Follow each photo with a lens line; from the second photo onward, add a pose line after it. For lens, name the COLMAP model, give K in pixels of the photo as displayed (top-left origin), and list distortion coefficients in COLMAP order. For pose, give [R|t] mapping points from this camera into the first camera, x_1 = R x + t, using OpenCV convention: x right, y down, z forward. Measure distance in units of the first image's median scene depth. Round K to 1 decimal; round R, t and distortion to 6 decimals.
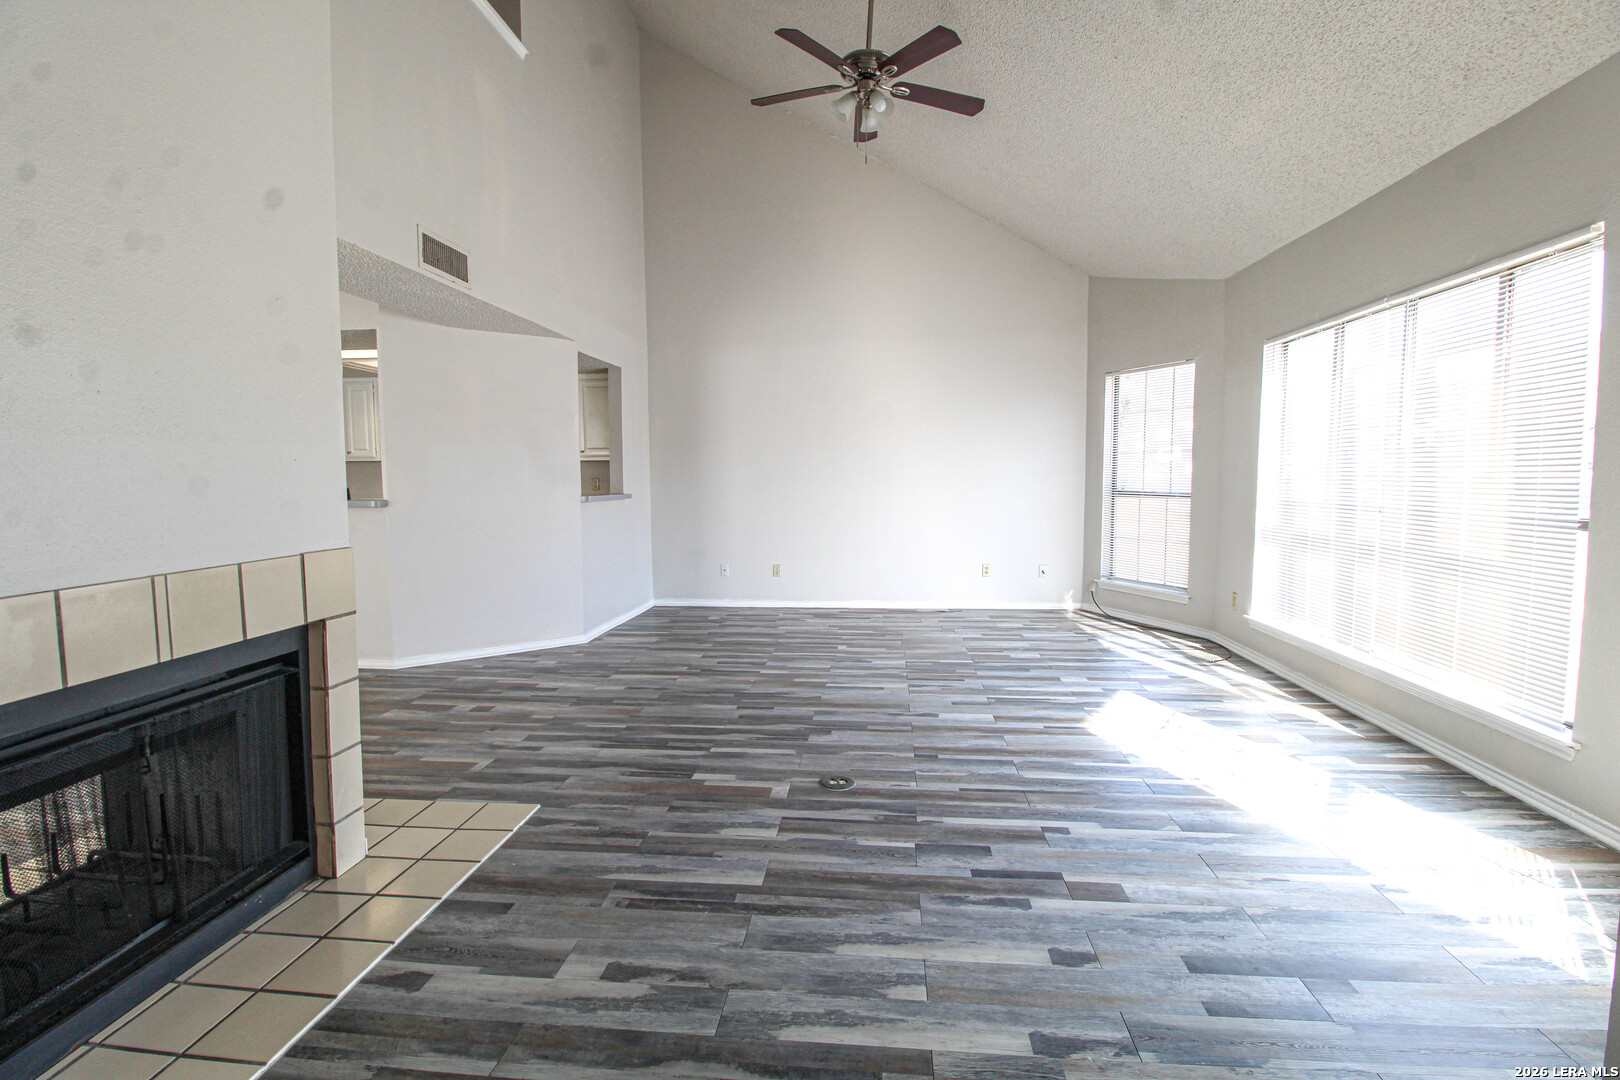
lens RADIAL K [[745.4, 0, 813.5], [0, 745.4, 520.6], [0, 0, 1]] dist [-0.000433, -0.013464]
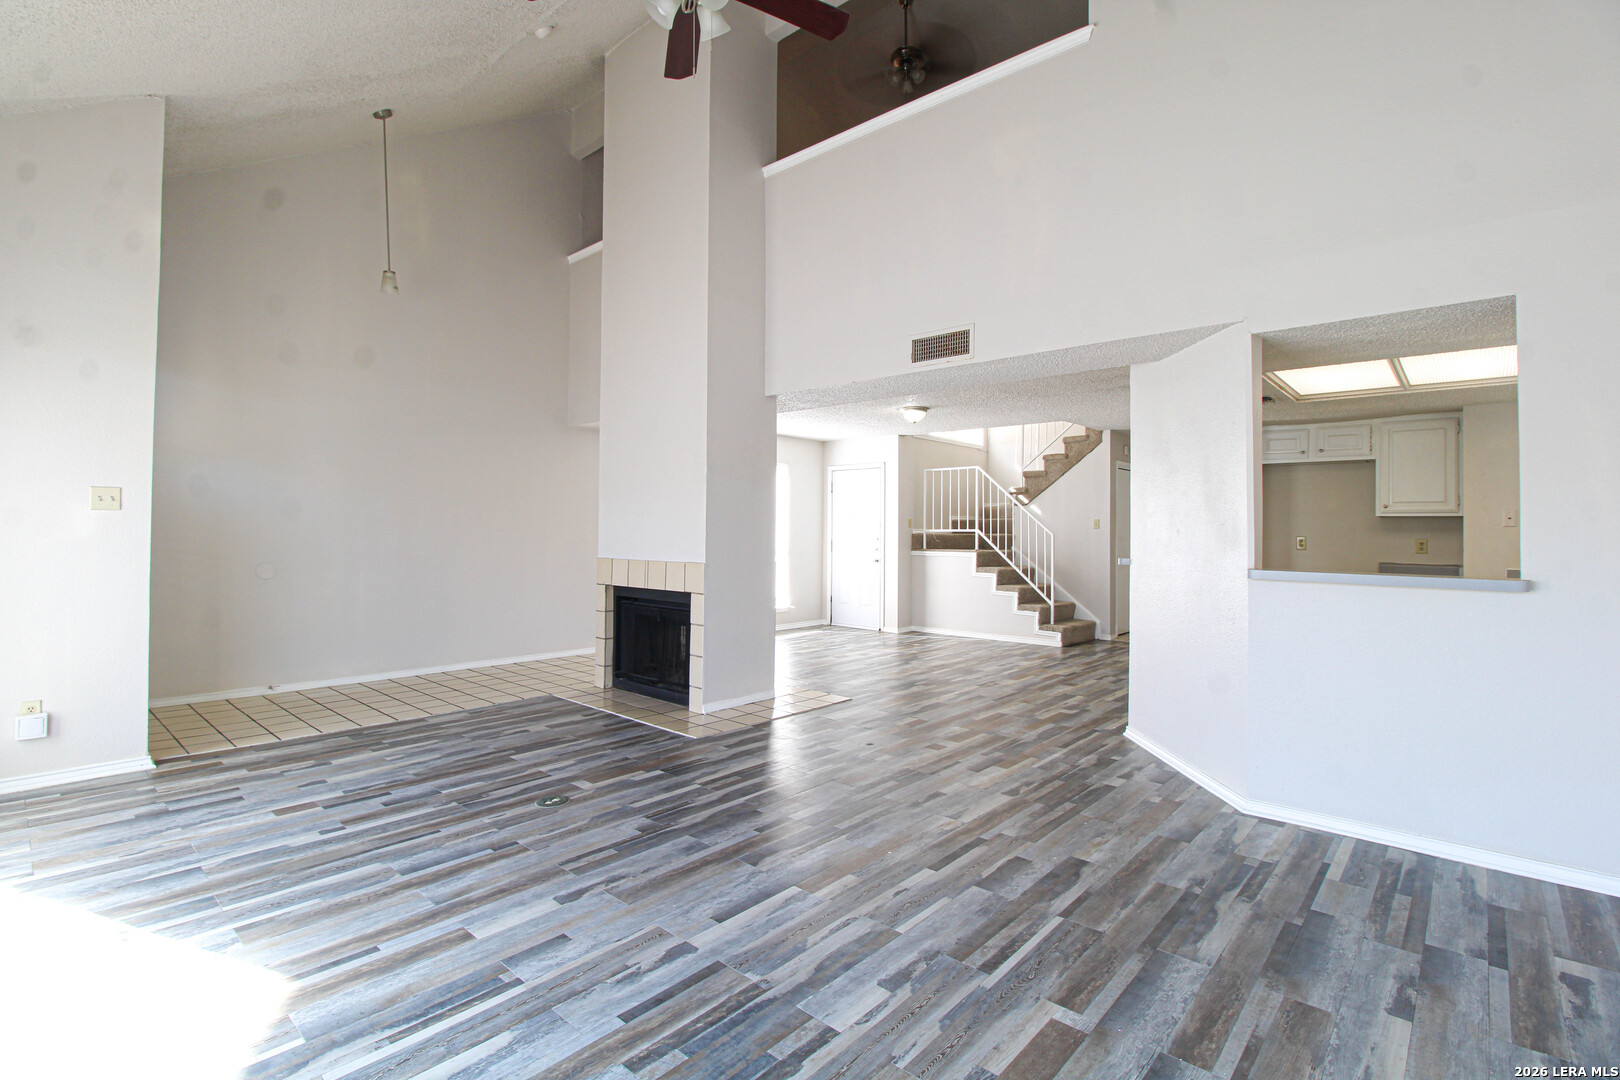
lens RADIAL K [[747.8, 0, 814.8], [0, 747.8, 521.6], [0, 0, 1]] dist [0.001036, -0.013714]
pose [[-0.589923, -0.009208, -0.807407, 0.620012], [-0.056735, 0.997936, 0.030072, -0.110676], [0.805464, 0.063549, -0.589228, 1.700466]]
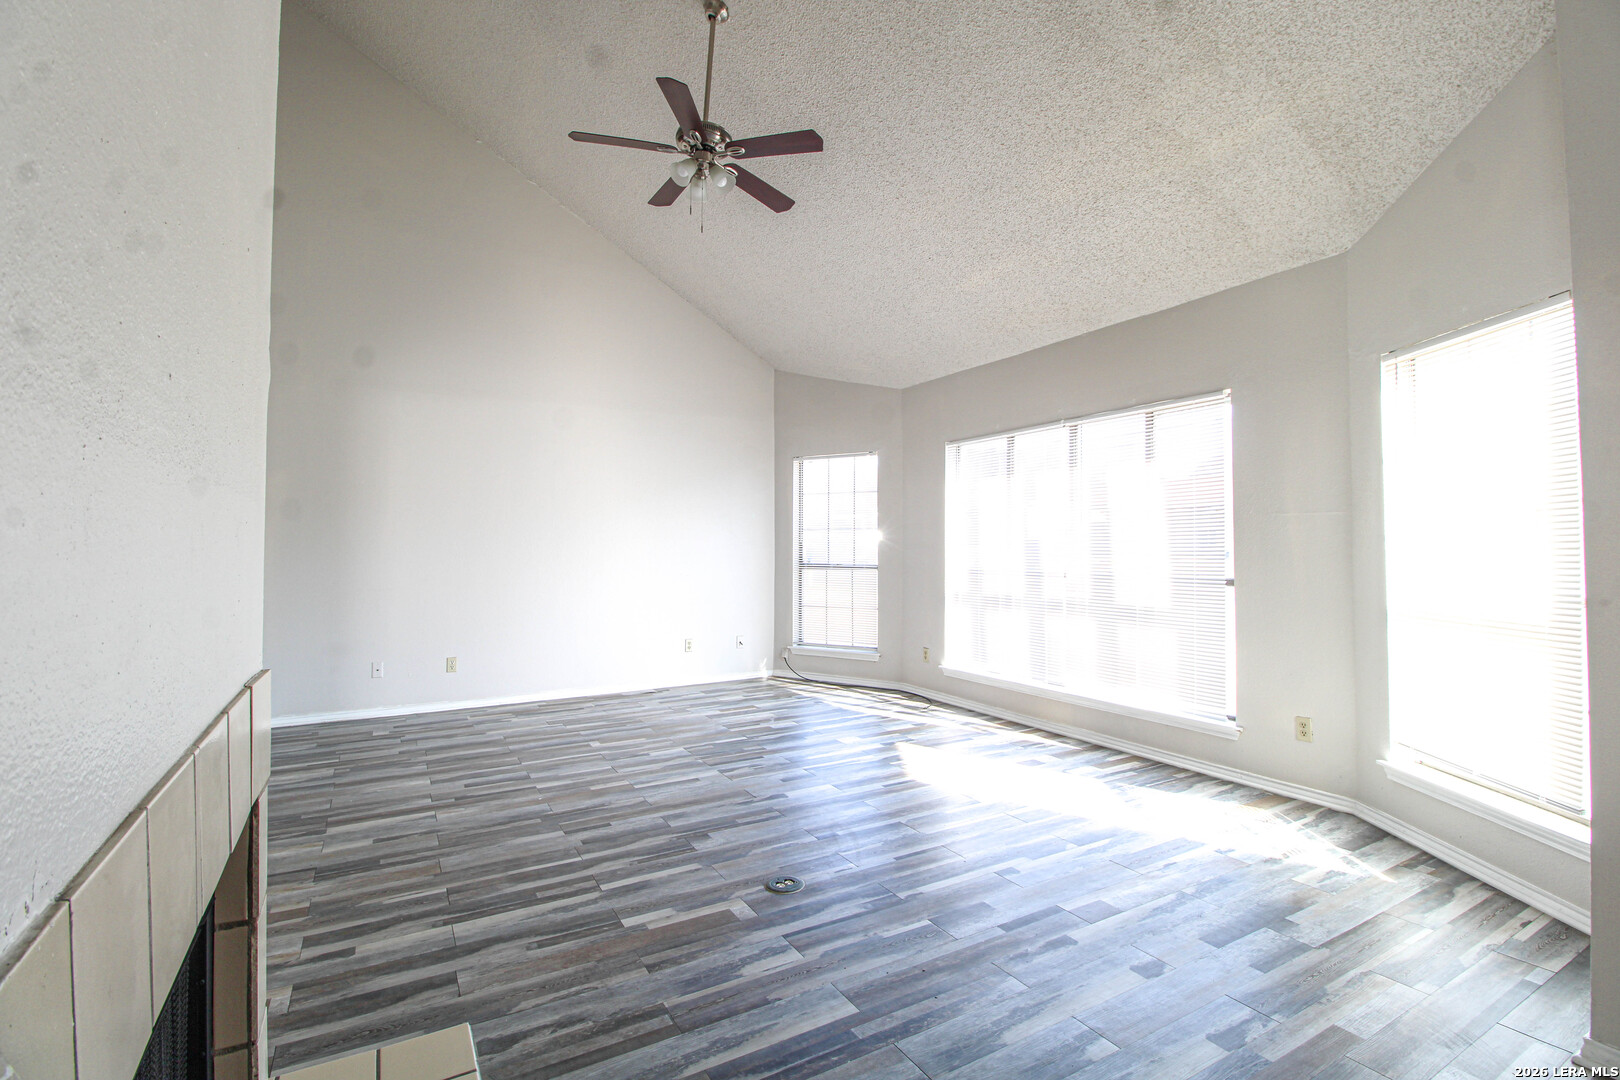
lens RADIAL K [[747.8, 0, 814.8], [0, 747.8, 521.6], [0, 0, 1]] dist [0.001036, -0.013714]
pose [[0.813132, 0.022475, 0.581646, -0.418820], [0.034477, 0.995640, -0.086671, -0.010257], [-0.581058, 0.090528, 0.808812, 0.168722]]
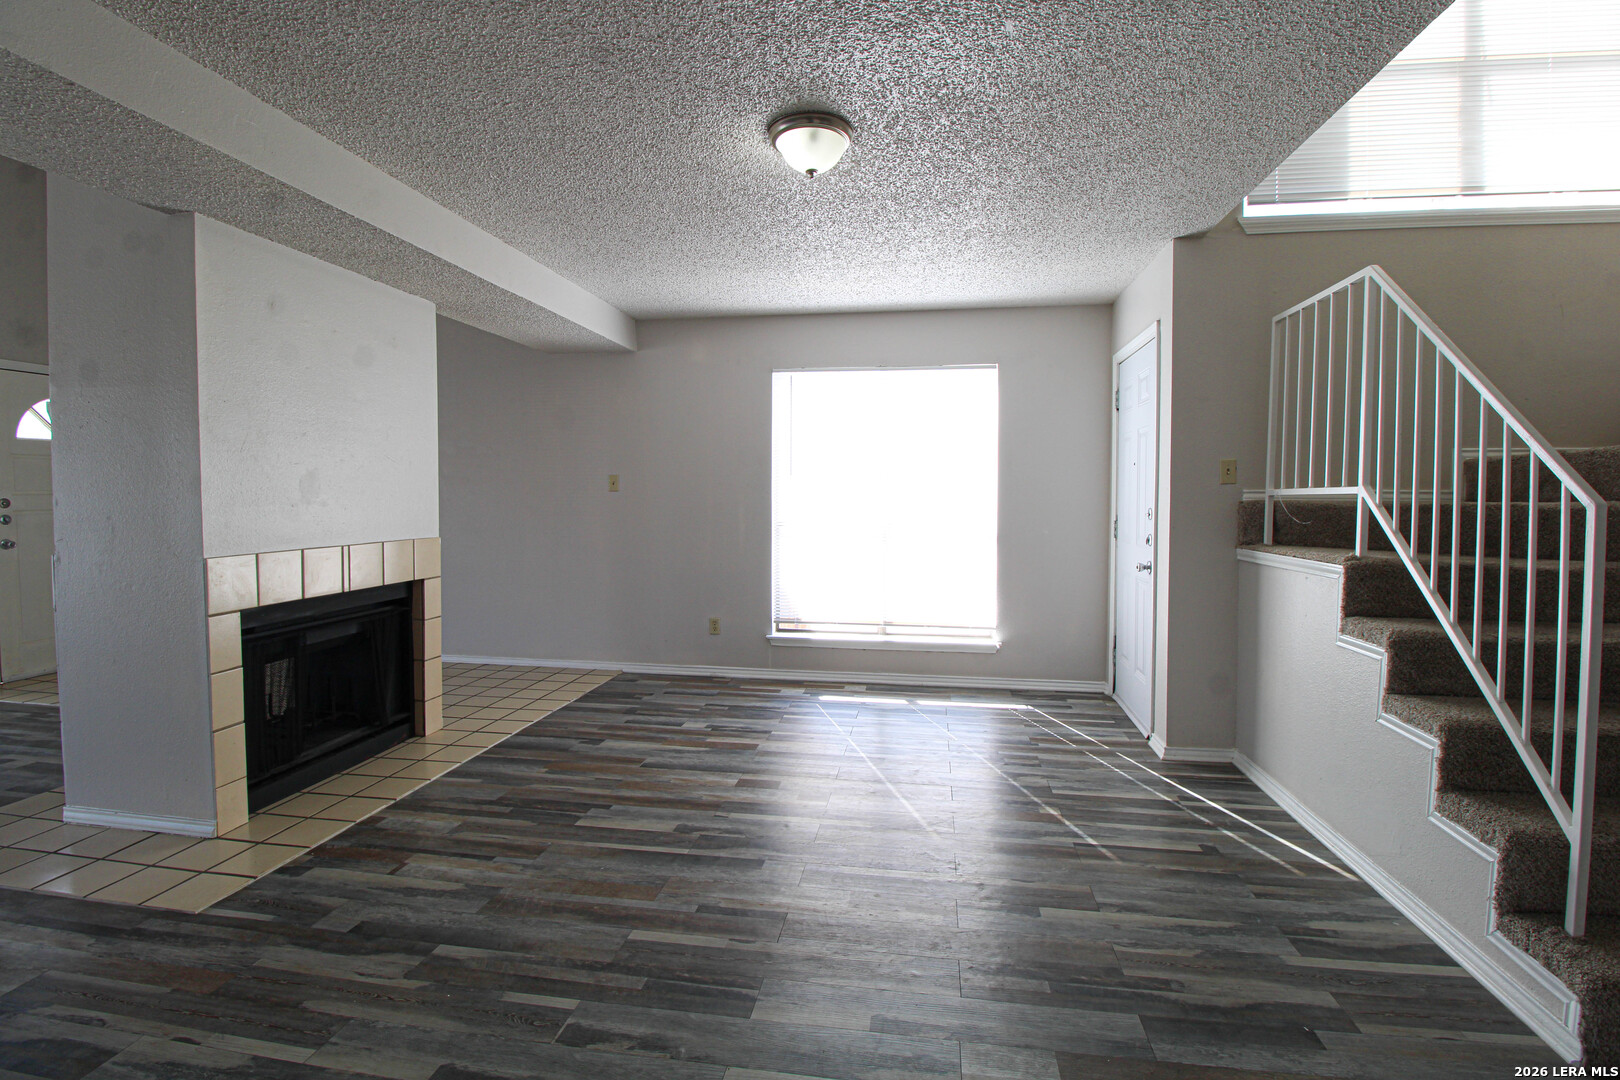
lens RADIAL K [[747.8, 0, 814.8], [0, 747.8, 521.6], [0, 0, 1]] dist [0.001036, -0.013714]
pose [[-0.998430, 0.002335, 0.055972, -1.277871], [0.007873, 0.995065, 0.098915, -0.081373], [-0.055464, 0.099200, -0.993521, 1.410683]]
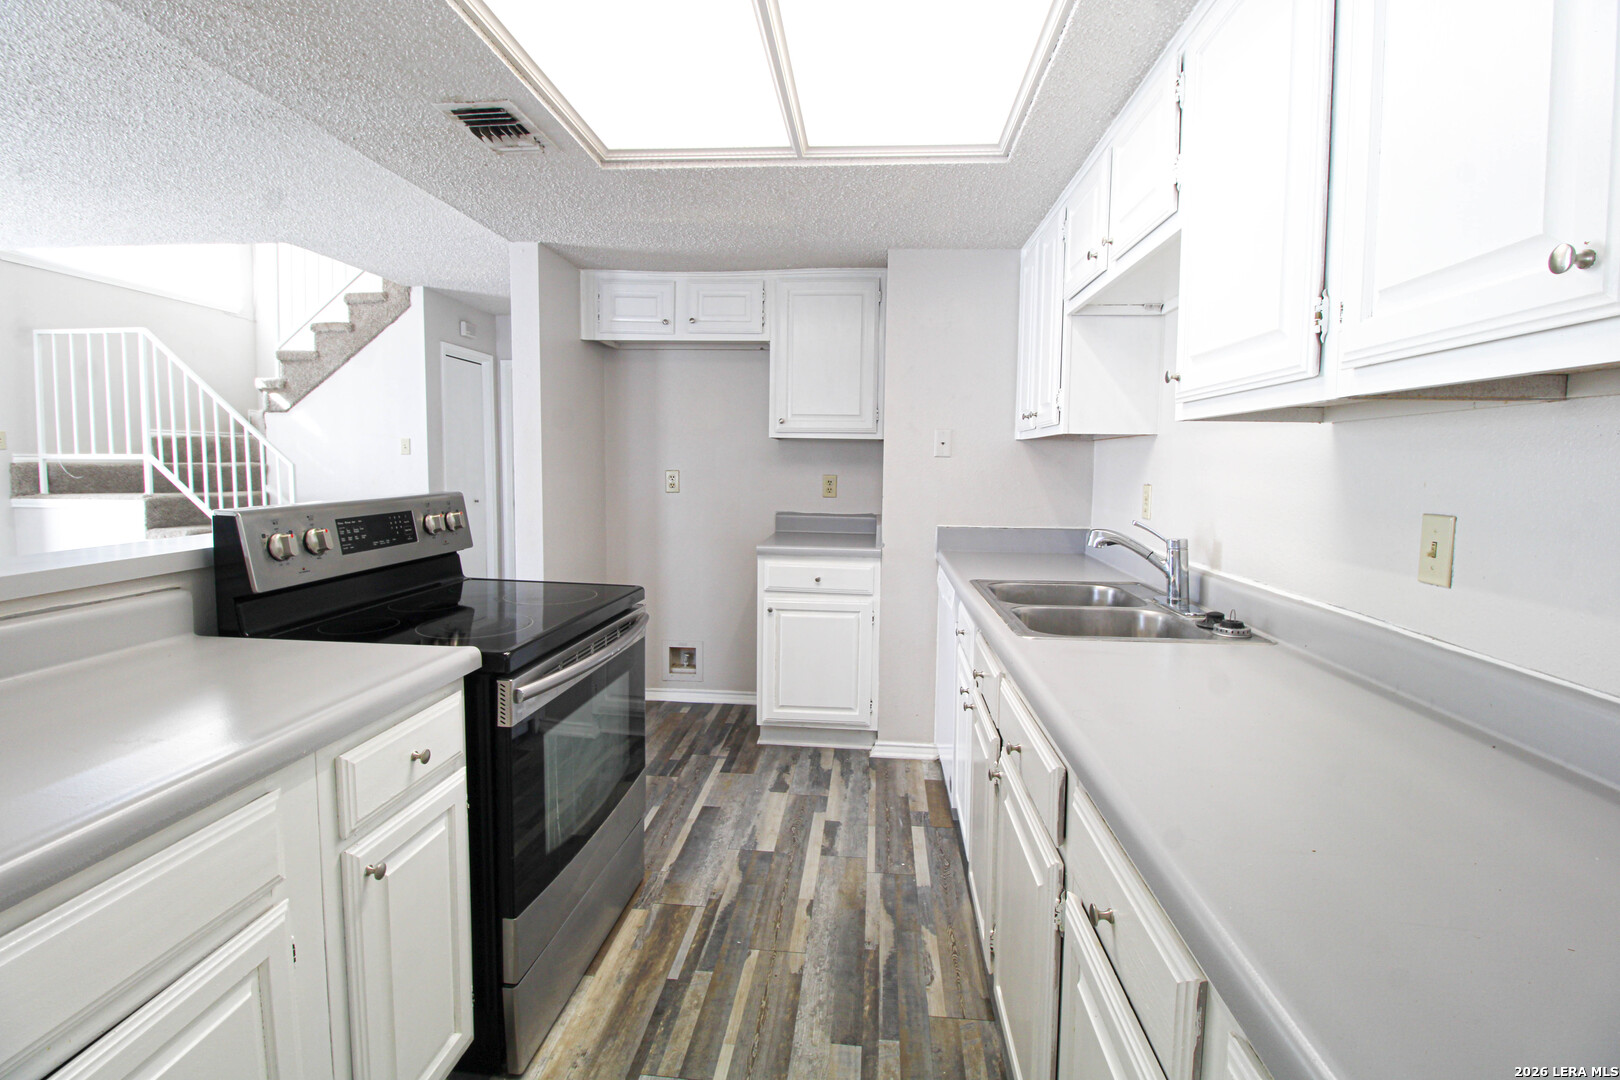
lens RADIAL K [[747.8, 0, 814.8], [0, 747.8, 521.6], [0, 0, 1]] dist [0.001036, -0.013714]
pose [[0.020422, 0.085201, -0.996154, -0.460622], [-0.077889, 0.993470, 0.083375, -0.120275], [0.996753, 0.075887, 0.026925, 1.771658]]
